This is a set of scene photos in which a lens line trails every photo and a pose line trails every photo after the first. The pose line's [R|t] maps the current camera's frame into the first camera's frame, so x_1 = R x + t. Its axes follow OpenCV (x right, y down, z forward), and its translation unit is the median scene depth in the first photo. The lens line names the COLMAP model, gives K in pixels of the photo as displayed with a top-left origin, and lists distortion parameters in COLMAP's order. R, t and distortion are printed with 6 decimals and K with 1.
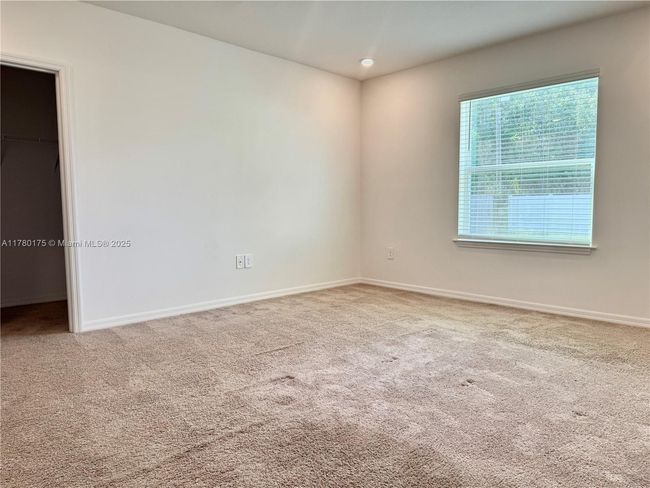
lens RADIAL K [[461.7, 0, 327.8], [0, 461.7, 247.7], [0, 0, 1]] dist [-0.000337, -0.006344]
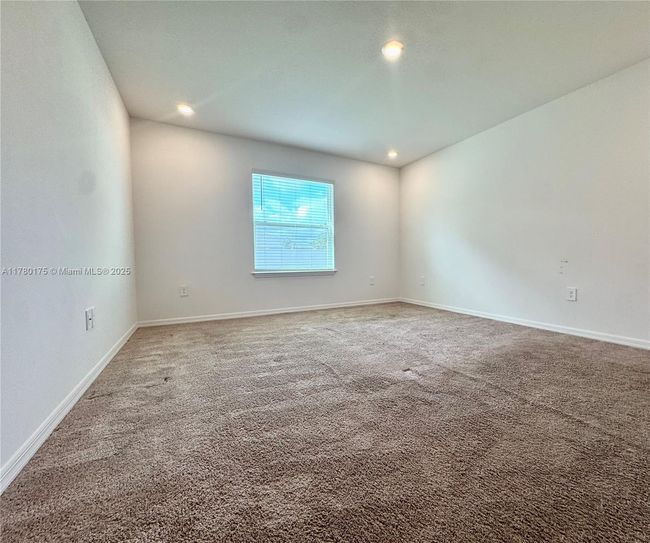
lens RADIAL K [[289.0, 0, 362.1], [0, 289.0, 271.4], [0, 0, 1]] dist [-0.002044, 0.000025]
pose [[0.240672, -0.040300, 0.969770, -0.759281], [0.091976, 0.995588, 0.018547, -0.013623], [-0.966239, 0.084732, 0.243317, 0.779382]]
